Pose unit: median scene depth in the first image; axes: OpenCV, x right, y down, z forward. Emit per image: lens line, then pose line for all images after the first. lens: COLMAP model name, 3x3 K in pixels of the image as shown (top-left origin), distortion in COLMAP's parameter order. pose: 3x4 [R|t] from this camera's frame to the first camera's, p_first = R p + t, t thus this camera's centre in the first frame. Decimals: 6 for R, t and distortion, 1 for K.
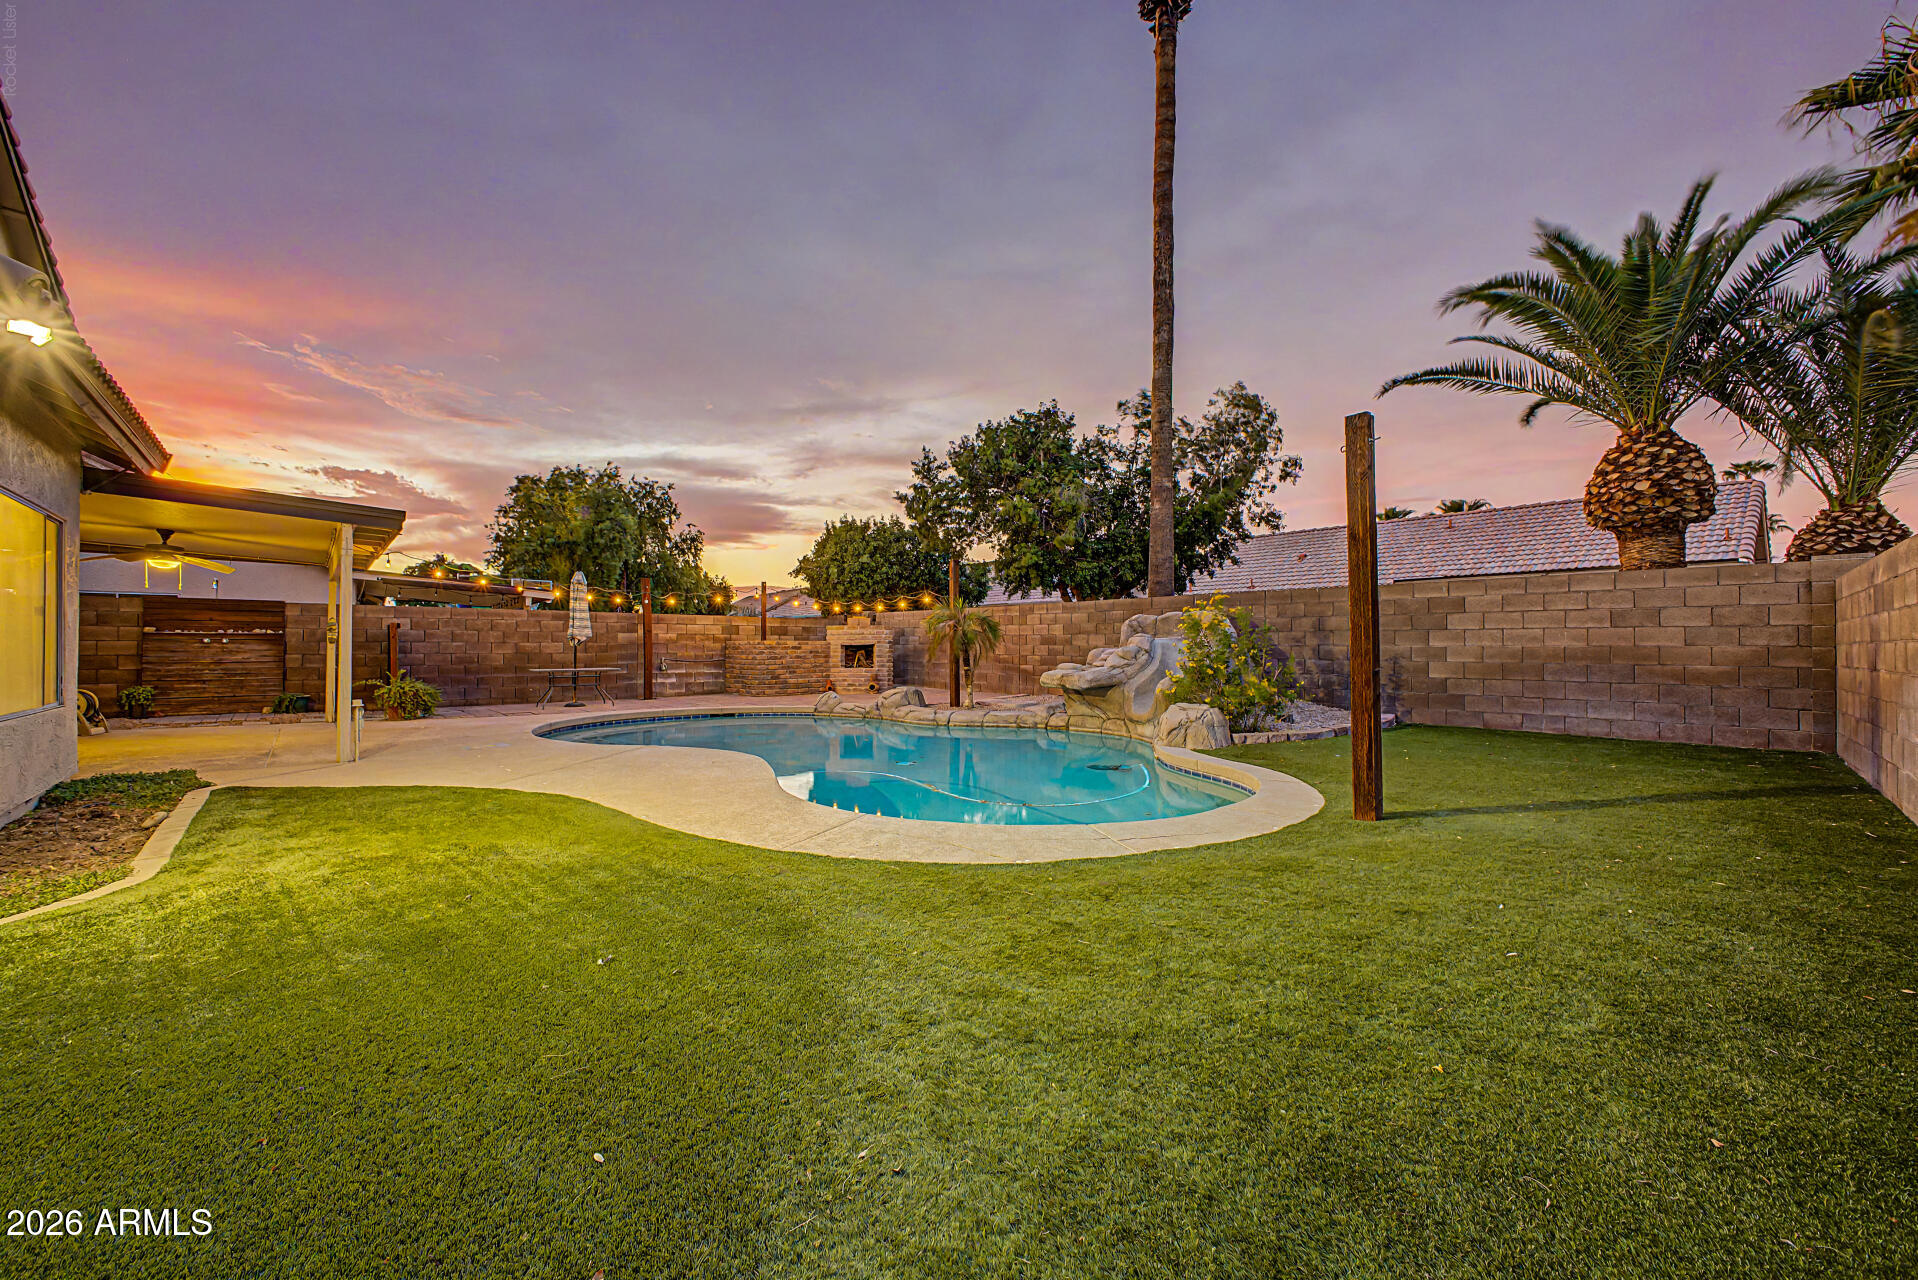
lens RADIAL K [[753.3, 0, 959.0], [0, 753.3, 640.0], [0, 0, 1]] dist [0.031378, -0.000012]
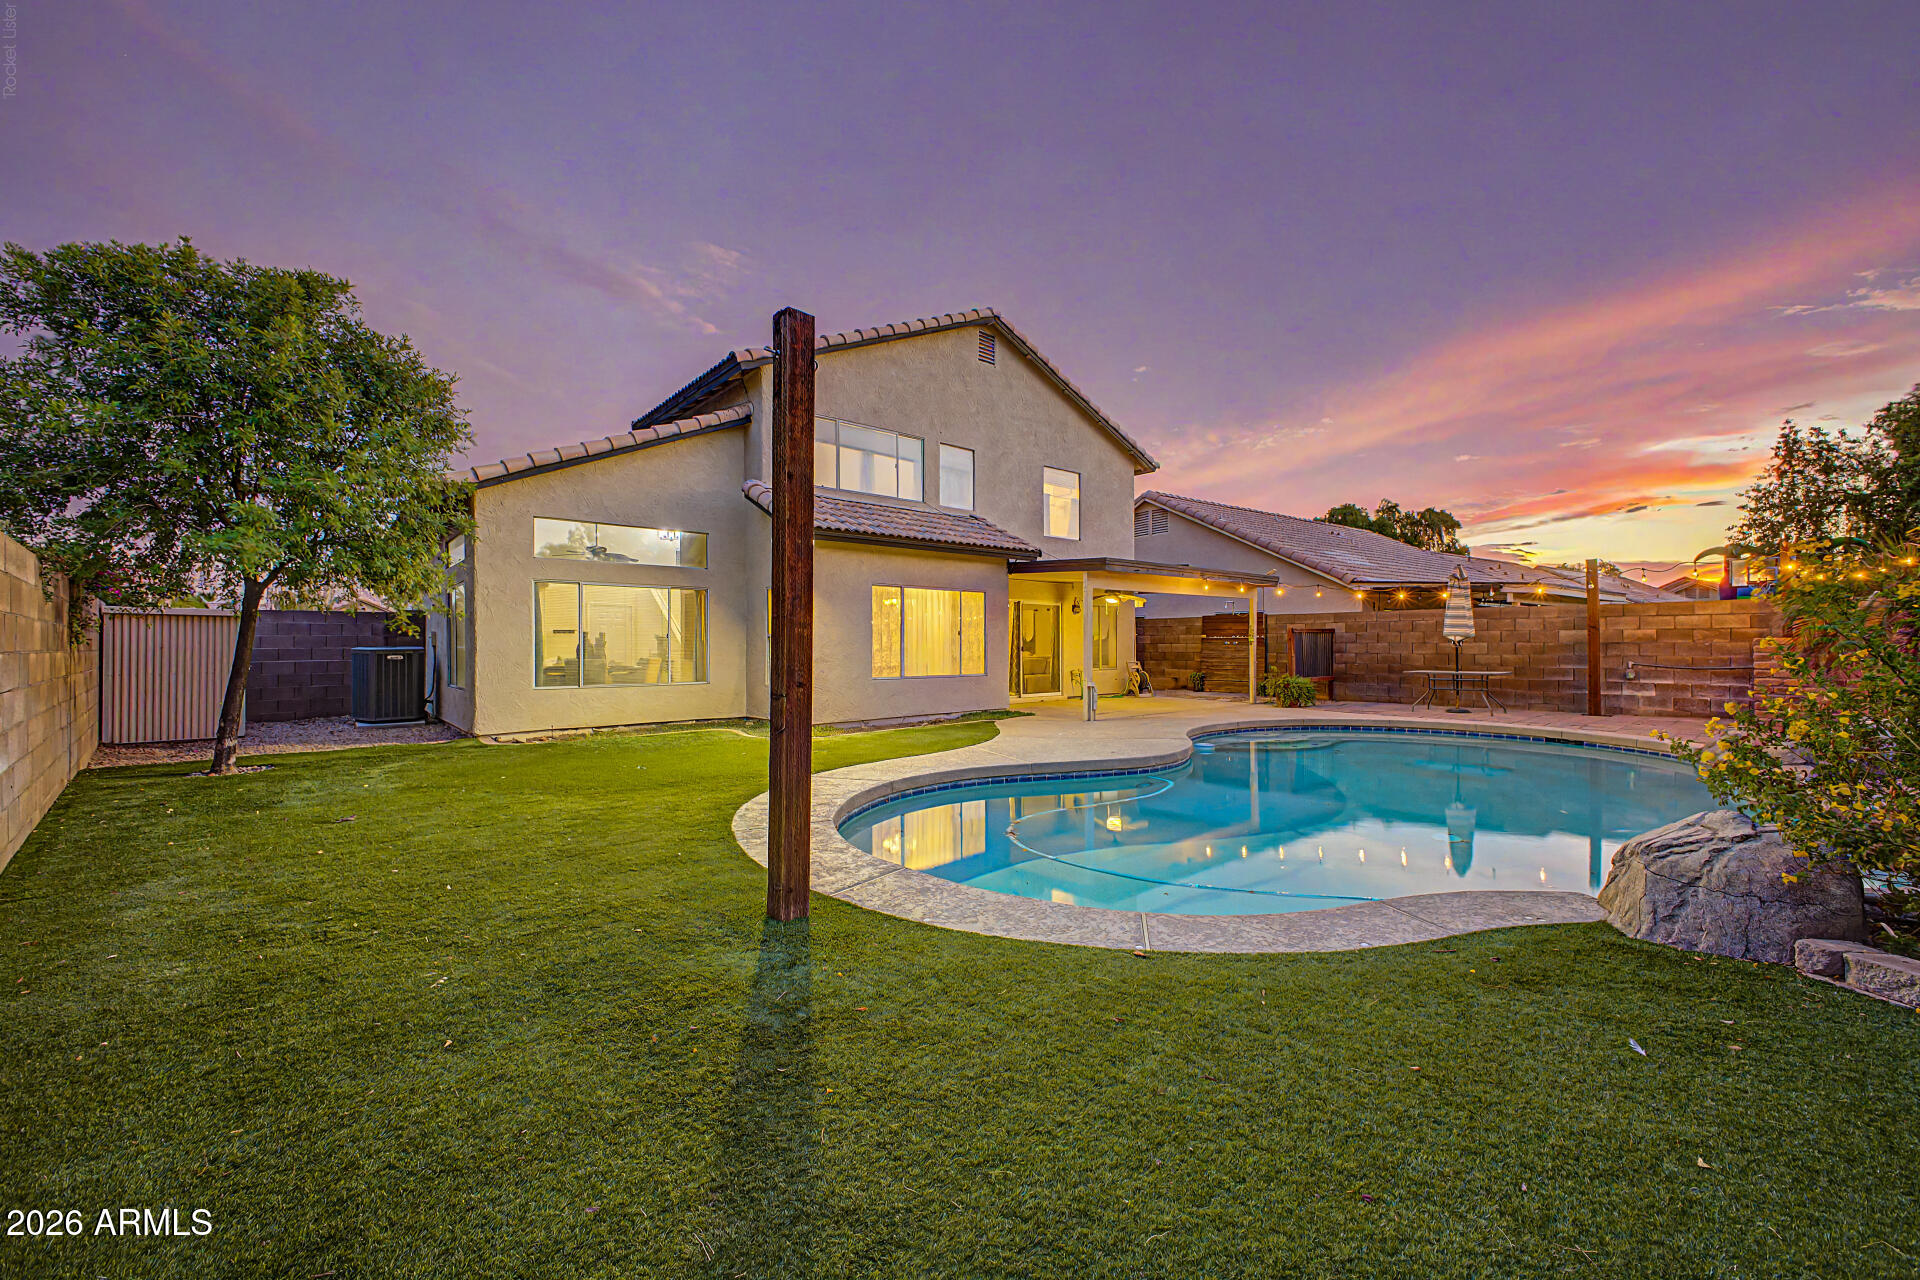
lens RADIAL K [[782.7, 0, 959.5], [0, 782.7, 621.4], [0, 0, 1]] dist [0.014710, -0.000185]
pose [[0.002229, -0.029635, -0.999558, 0.379295], [0.011179, 0.999499, -0.029609, -0.001105], [0.999935, -0.011108, 0.002560, 0.336351]]
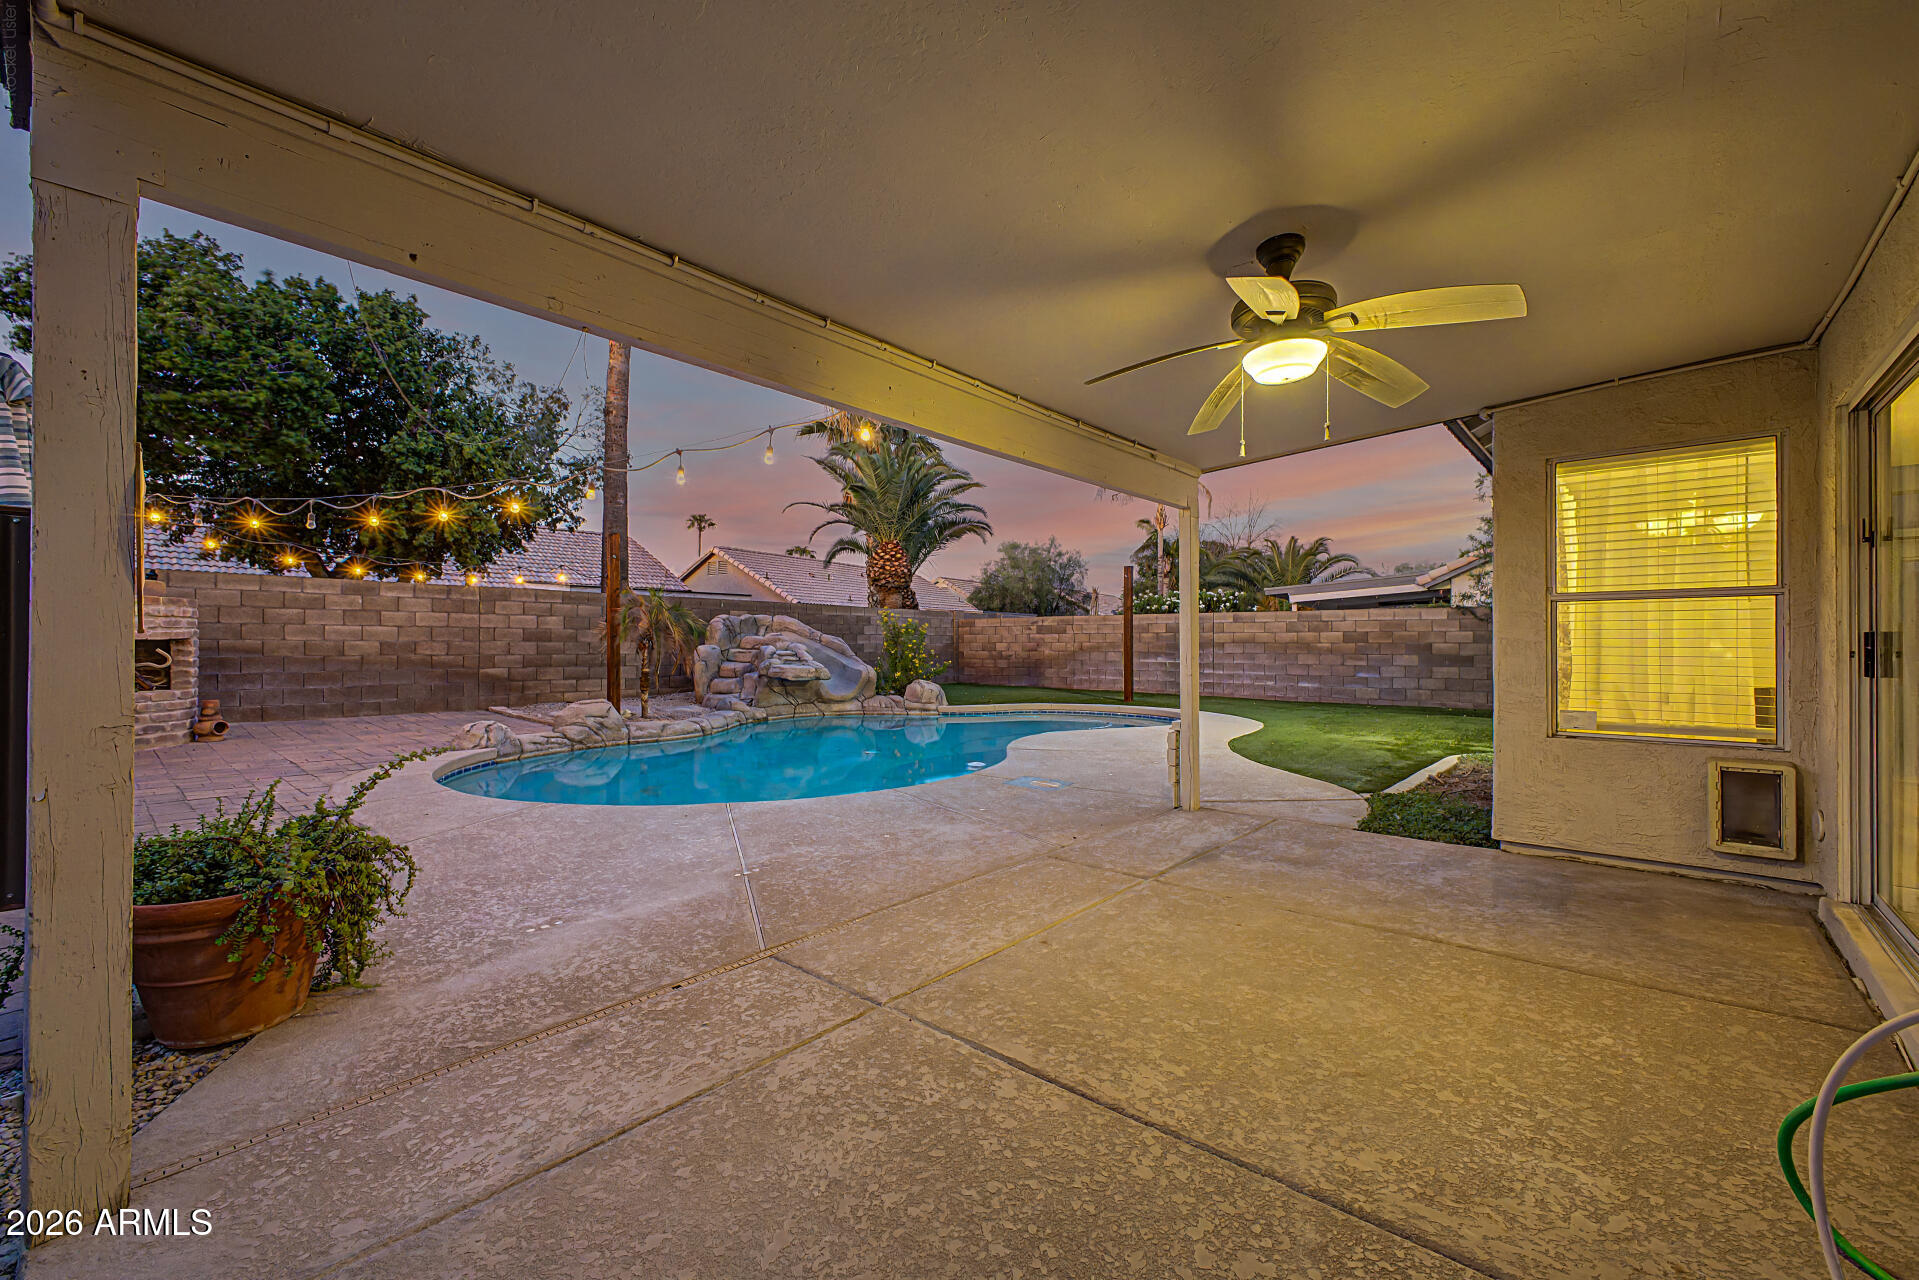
lens RADIAL K [[753.7, 0, 959.5], [0, 753.7, 640.0], [0, 0, 1]] dist [0.031378, -0.000012]
pose [[-0.118533, 0.001030, 0.992950, -0.666819], [-0.009520, 0.999952, -0.002174, 0.002734], [-0.992904, -0.009710, -0.118518, 0.592859]]
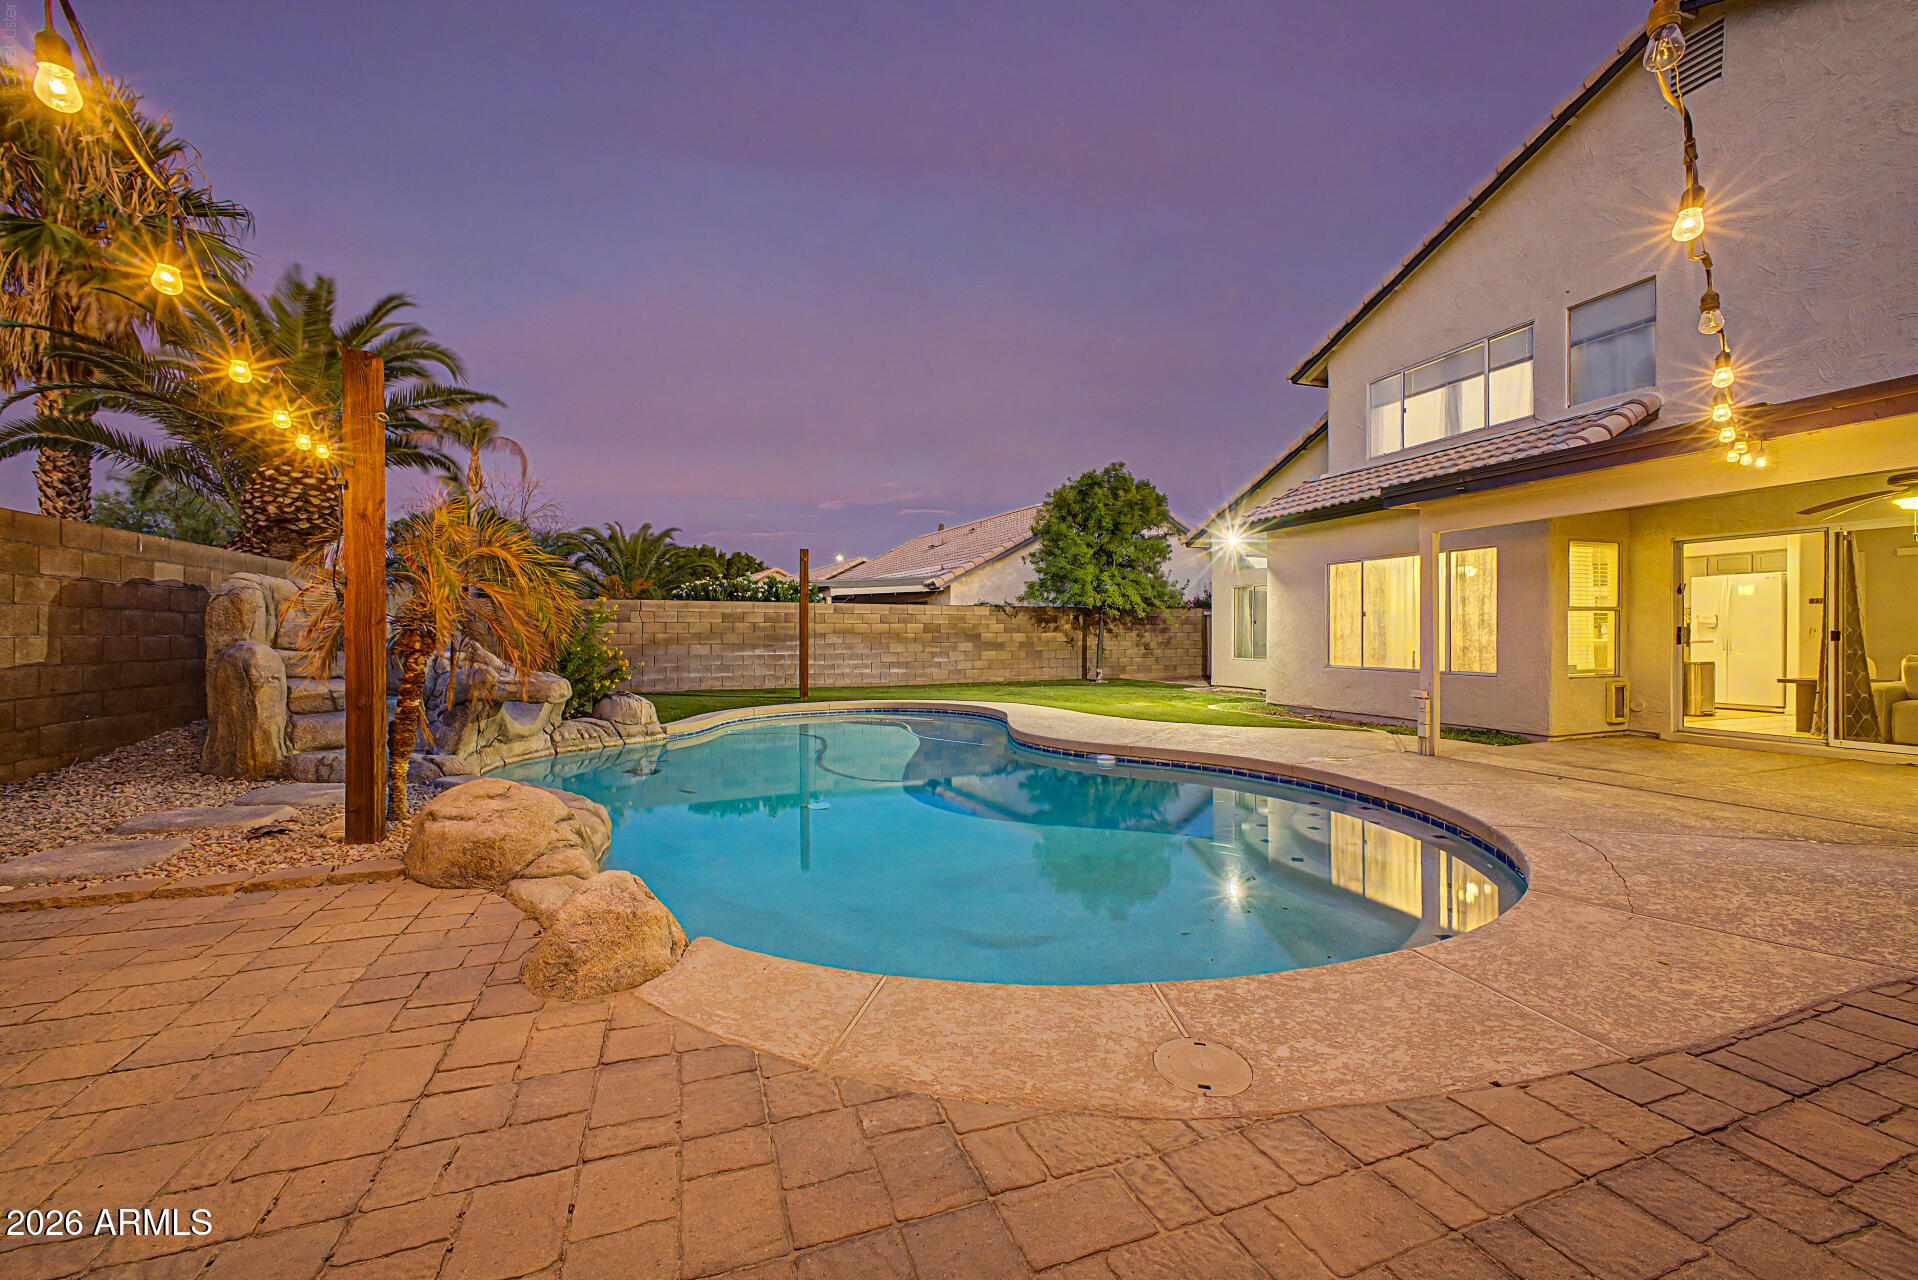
lens RADIAL K [[751.0, 0, 959.0], [0, 751.0, 640.0], [0, 0, 1]] dist [0.012631, -0.000037]
pose [[-0.930803, -0.002893, 0.365511, -0.266280], [-0.001820, 0.999993, 0.003280, 0.006076], [-0.365518, 0.002388, -0.930801, 0.962917]]
